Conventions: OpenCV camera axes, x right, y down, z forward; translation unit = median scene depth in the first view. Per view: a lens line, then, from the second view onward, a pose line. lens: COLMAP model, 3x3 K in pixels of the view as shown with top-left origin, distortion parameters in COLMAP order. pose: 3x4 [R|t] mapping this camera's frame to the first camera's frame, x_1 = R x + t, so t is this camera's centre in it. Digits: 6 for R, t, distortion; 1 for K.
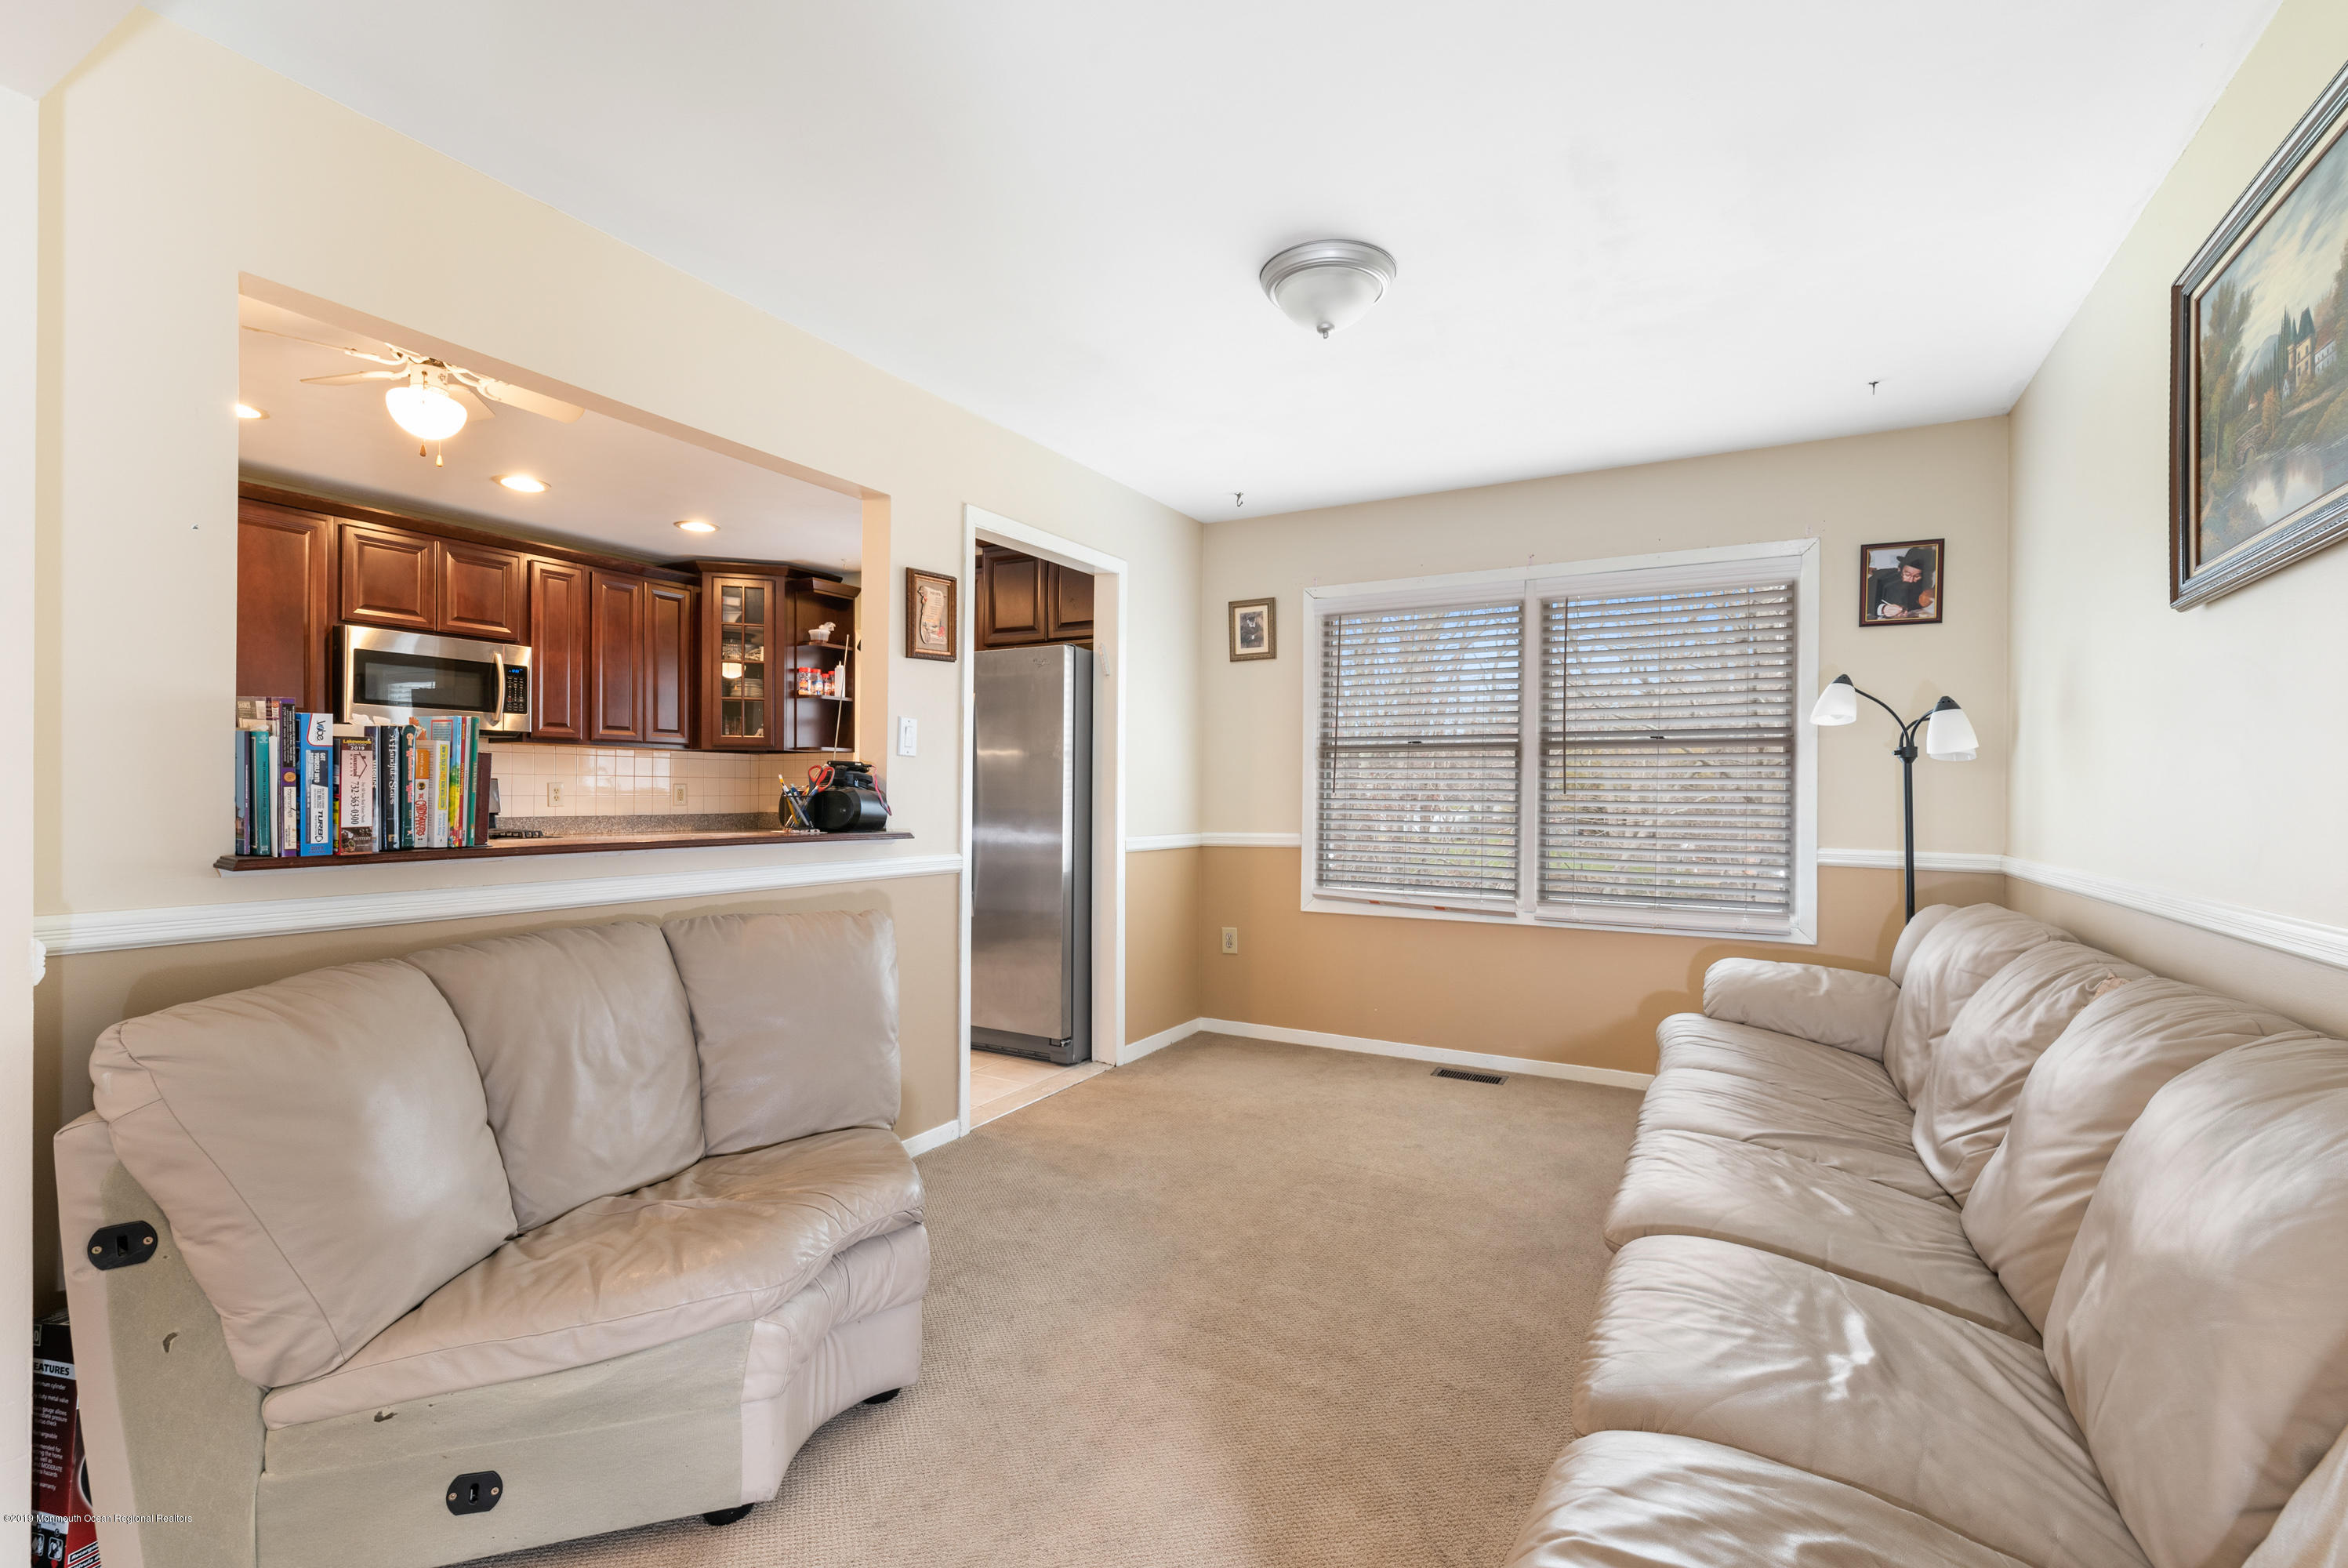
lens RADIAL K [[1002.1, 0, 1142.5], [0, 1002.1, 794.8], [0, 0, 1]] dist [0.010192, -0.000918]
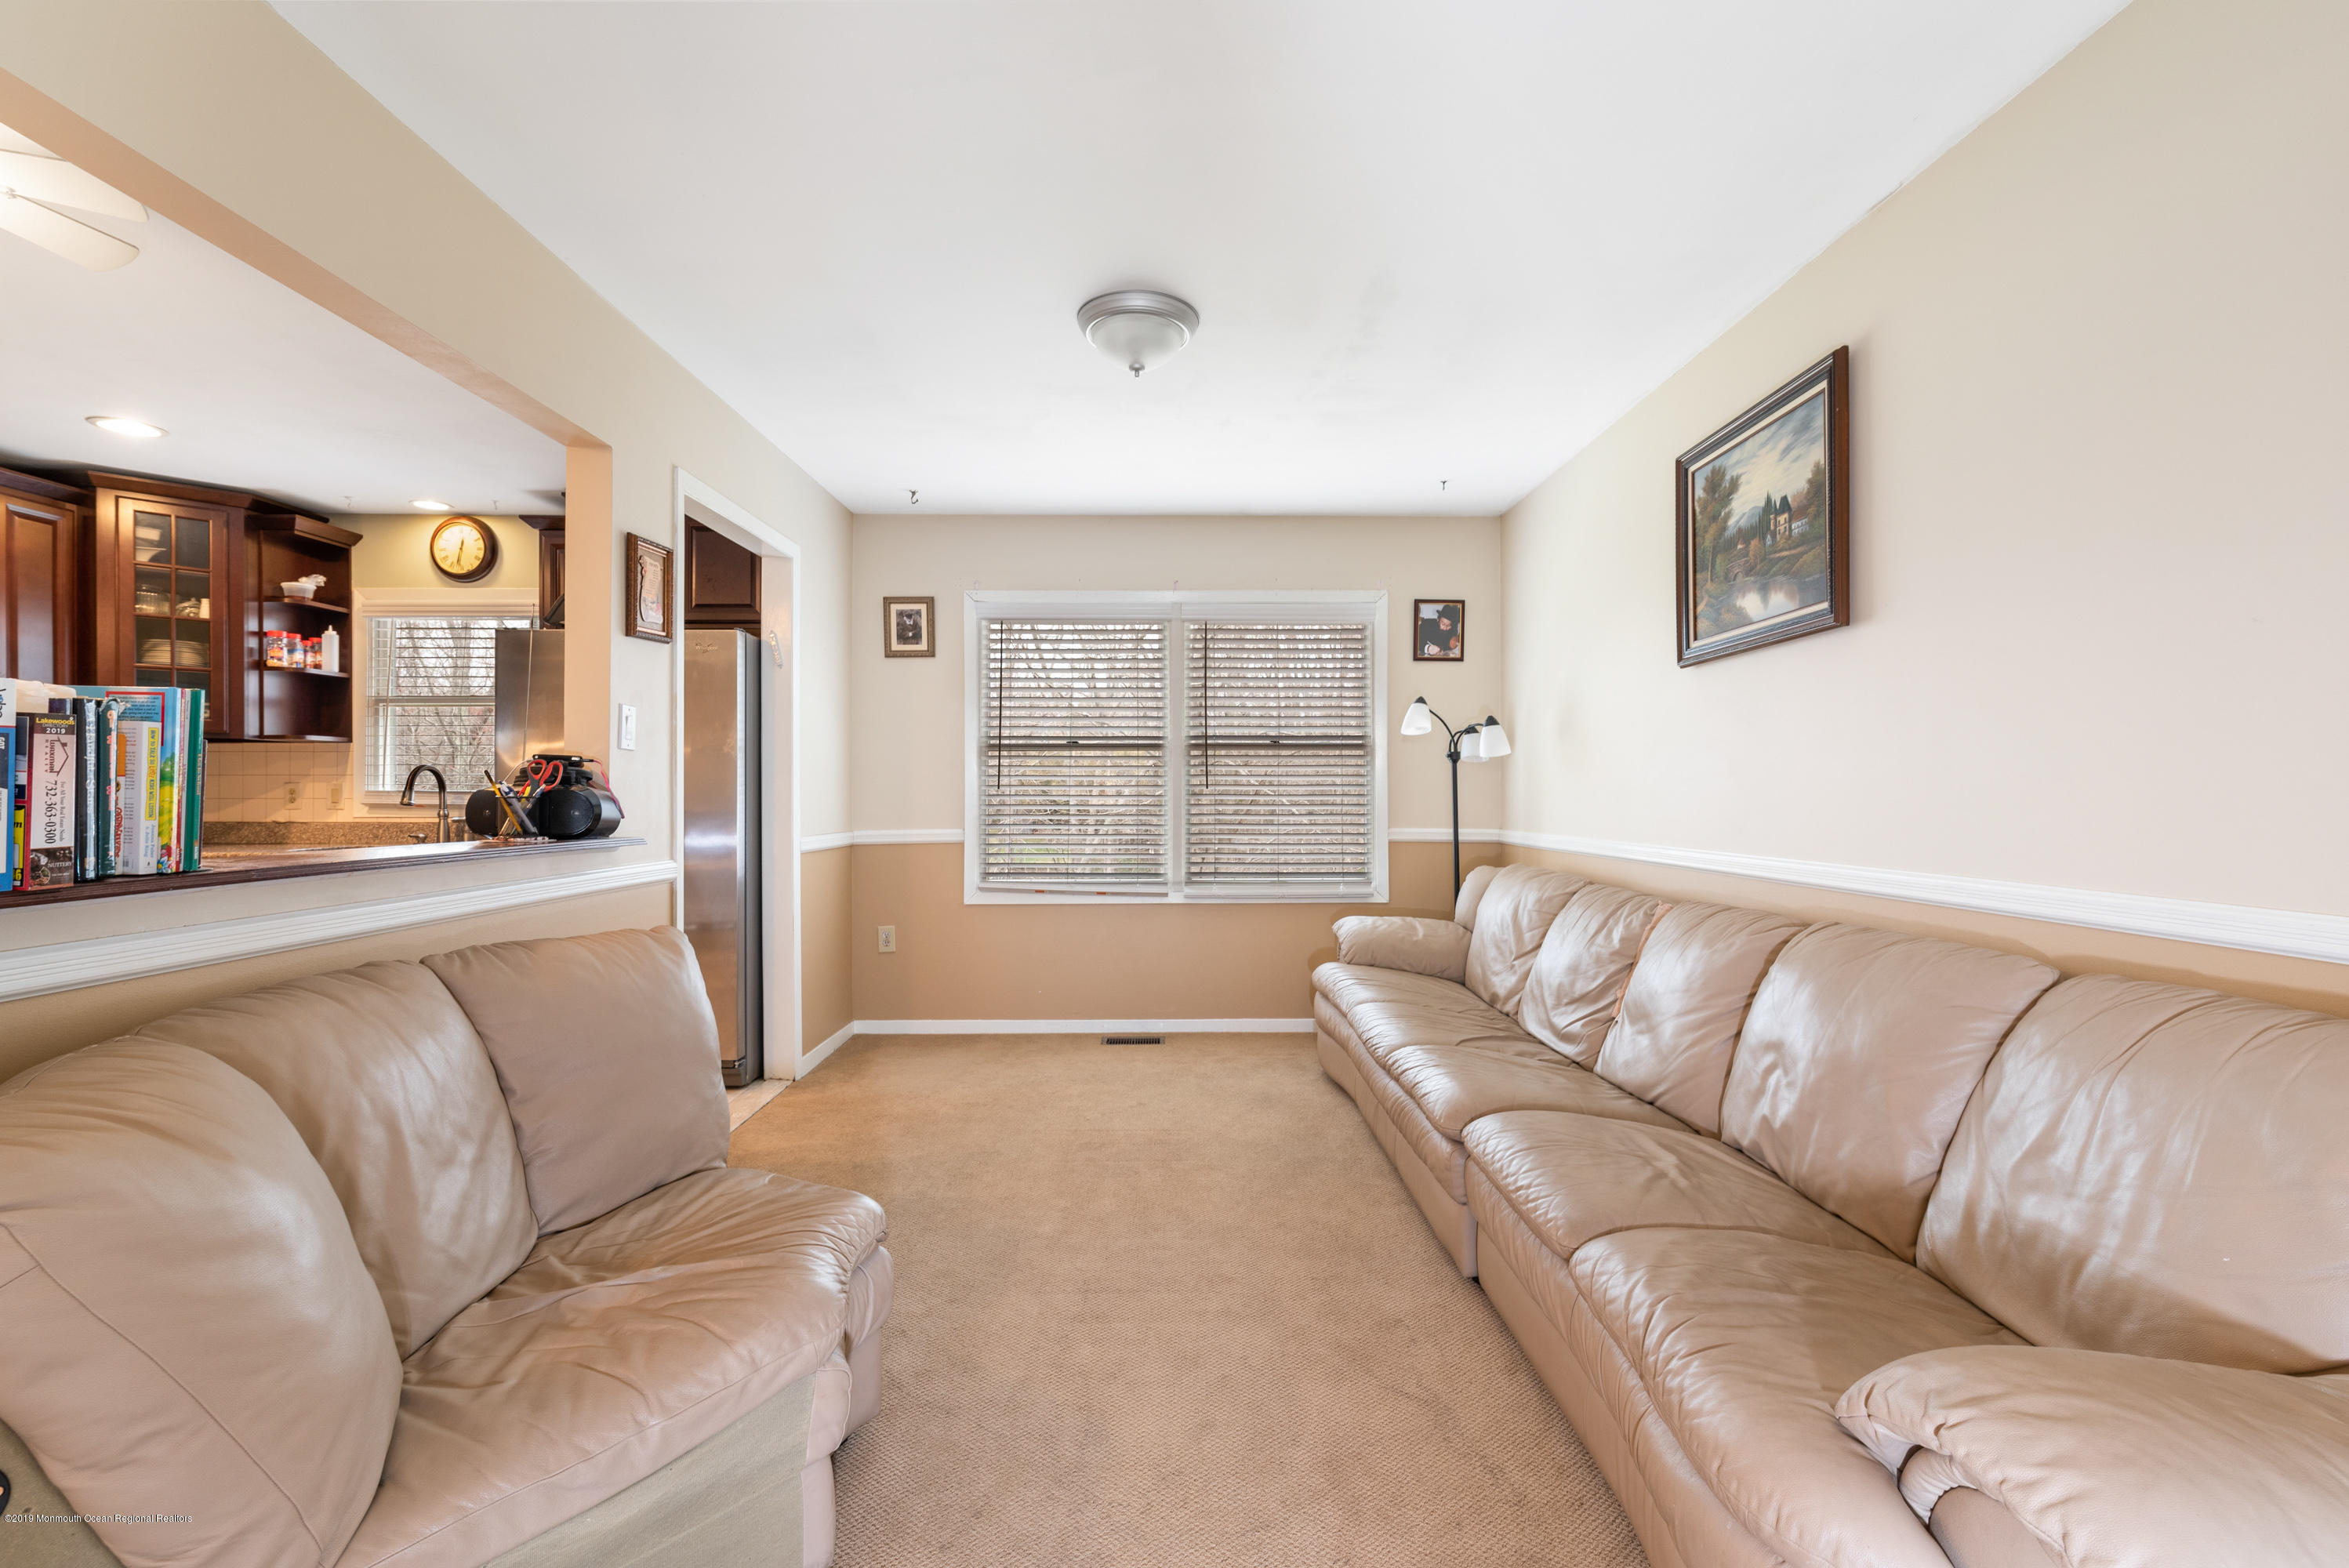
lens RADIAL K [[1002.4, 0, 1118.4], [0, 1002.4, 787.9], [0, 0, 1]] dist [0.010192, -0.000918]
pose [[0.874070, -0.007102, 0.485748, -0.279768], [0.009119, 0.999957, -0.001789, -0.000178], [-0.485715, 0.005993, 0.874097, 0.034287]]
